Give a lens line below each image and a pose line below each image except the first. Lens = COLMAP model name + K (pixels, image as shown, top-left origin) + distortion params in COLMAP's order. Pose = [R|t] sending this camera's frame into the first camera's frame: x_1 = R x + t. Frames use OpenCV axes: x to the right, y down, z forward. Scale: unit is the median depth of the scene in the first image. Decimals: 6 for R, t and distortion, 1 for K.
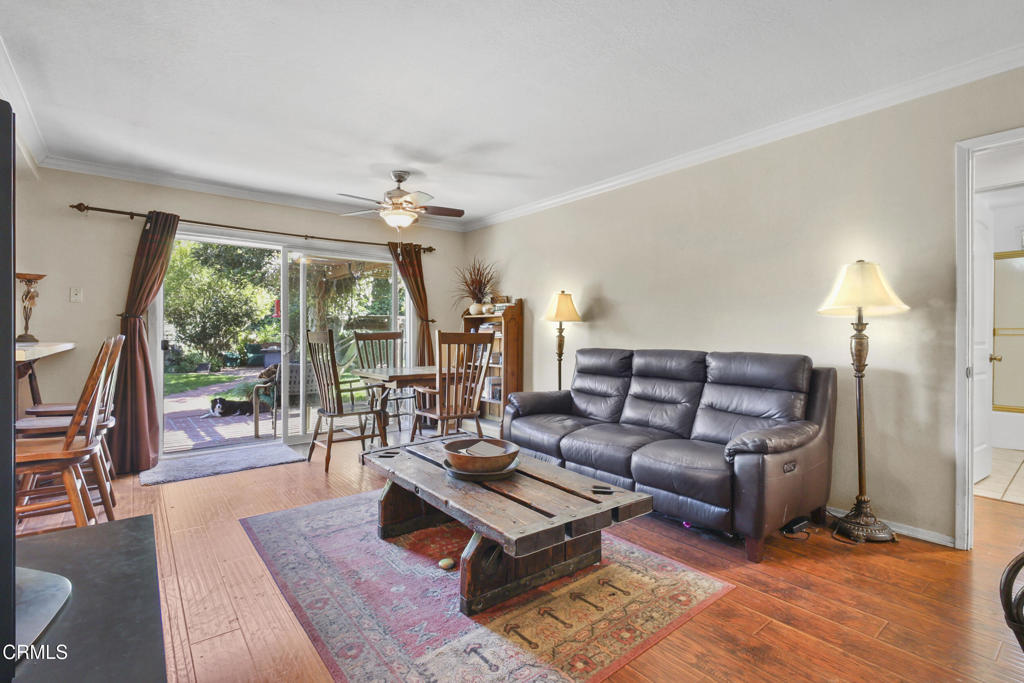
lens RADIAL K [[476.2, 0, 511.7], [0, 476.2, 338.9], [0, 0, 1]] dist [-0.002528, -0.000331]
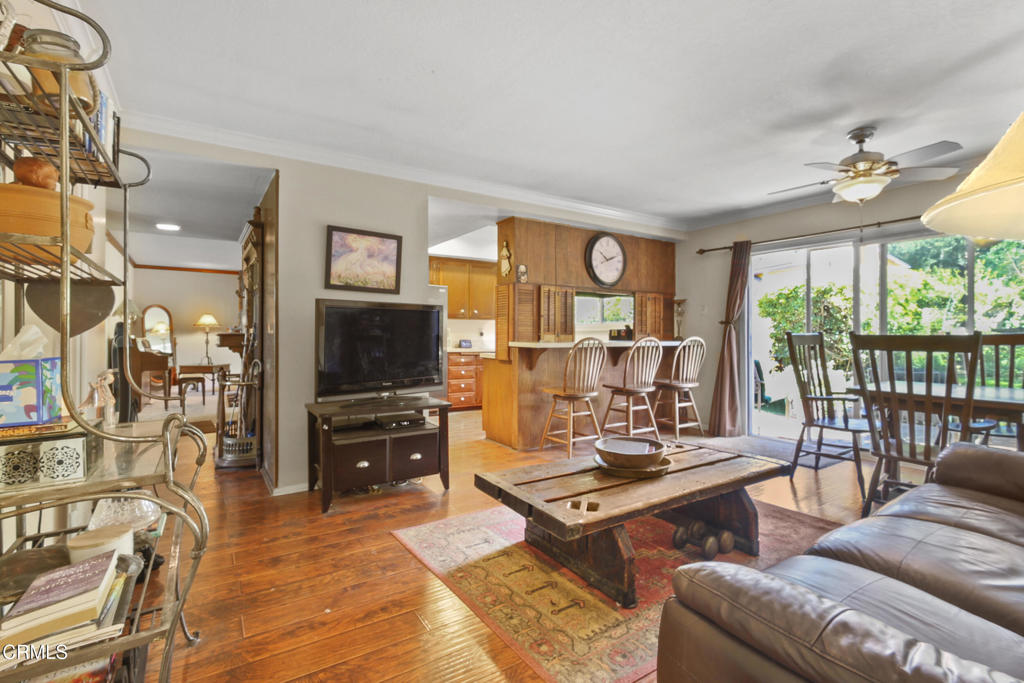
lens RADIAL K [[476.2, 0, 510.6], [0, 476.2, 336.7], [0, 0, 1]] dist [-0.002528, -0.000331]
pose [[-0.097659, 0.003120, -0.995215, 0.599995], [-0.007527, 0.999964, 0.003873, -0.009004], [0.995191, 0.007869, -0.097632, 0.503310]]
